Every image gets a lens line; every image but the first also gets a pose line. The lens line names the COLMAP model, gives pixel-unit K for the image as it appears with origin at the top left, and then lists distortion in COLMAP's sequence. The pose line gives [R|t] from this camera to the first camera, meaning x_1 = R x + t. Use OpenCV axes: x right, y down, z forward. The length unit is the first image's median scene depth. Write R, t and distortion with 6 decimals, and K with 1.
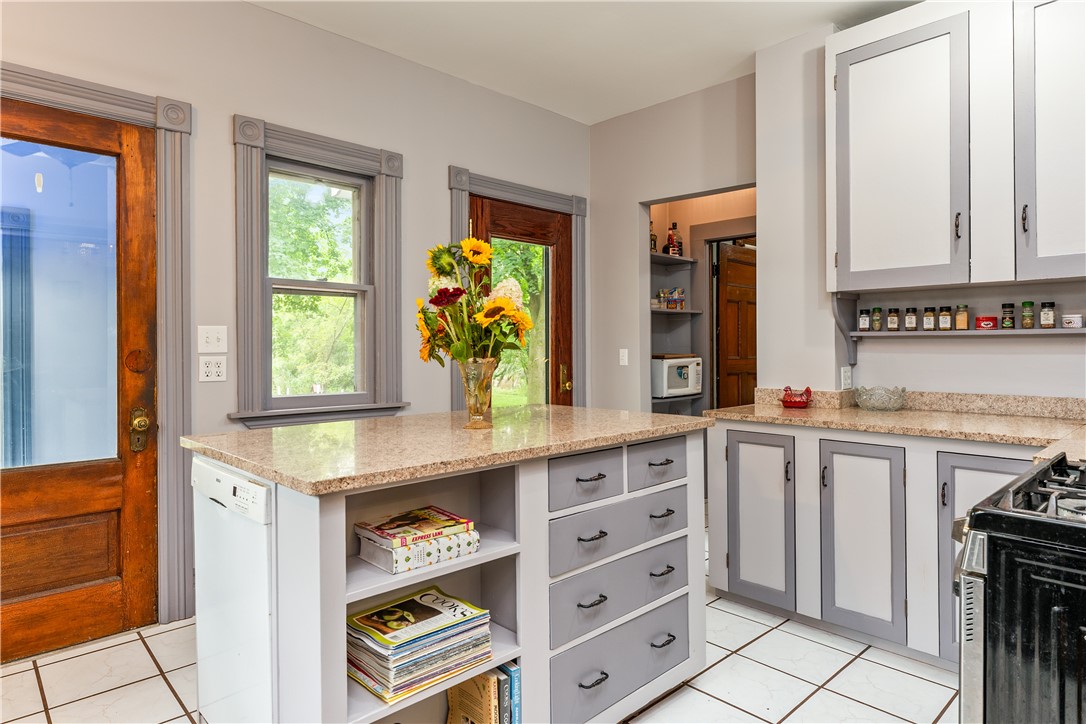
lens RADIAL K [[634.7, 0, 543.6], [0, 634.7, 357.0], [0, 0, 1]] dist [-0.001111, 0.000050]
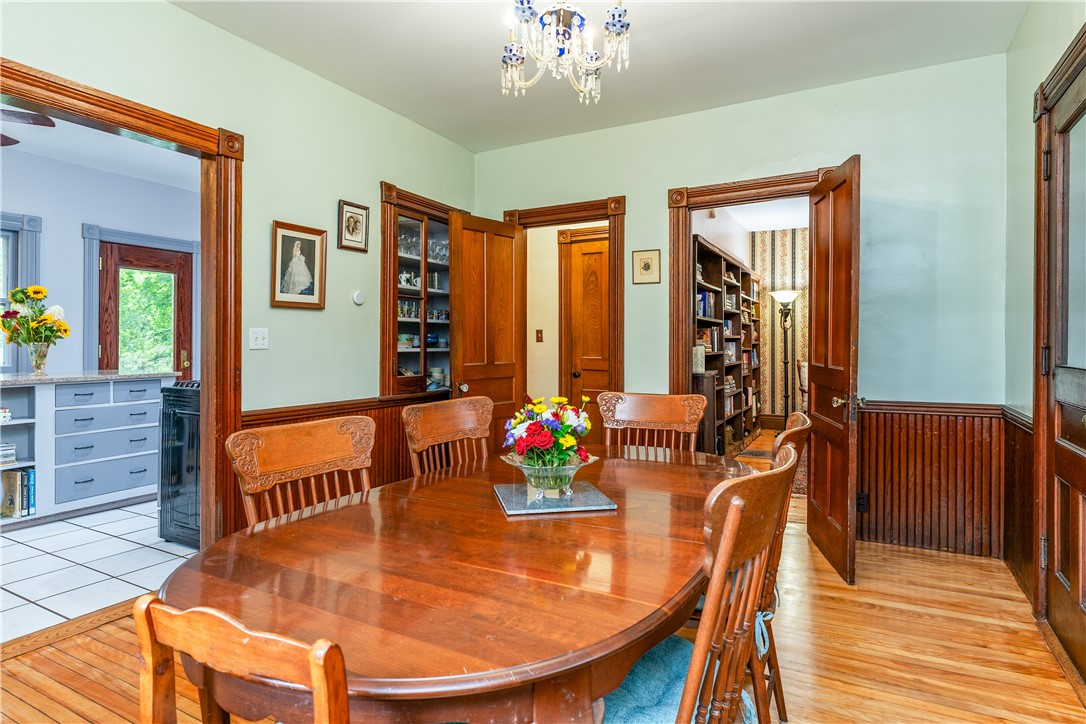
lens RADIAL K [[603.1, 0, 533.1], [0, 603.1, 345.0], [0, 0, 1]] dist [-0.002216, -0.000575]
pose [[0.952736, 0.006300, 0.303734, 0.515488], [-0.003091, 0.999934, -0.011045, 0.016376], [-0.303784, 0.009584, 0.952693, -0.848444]]
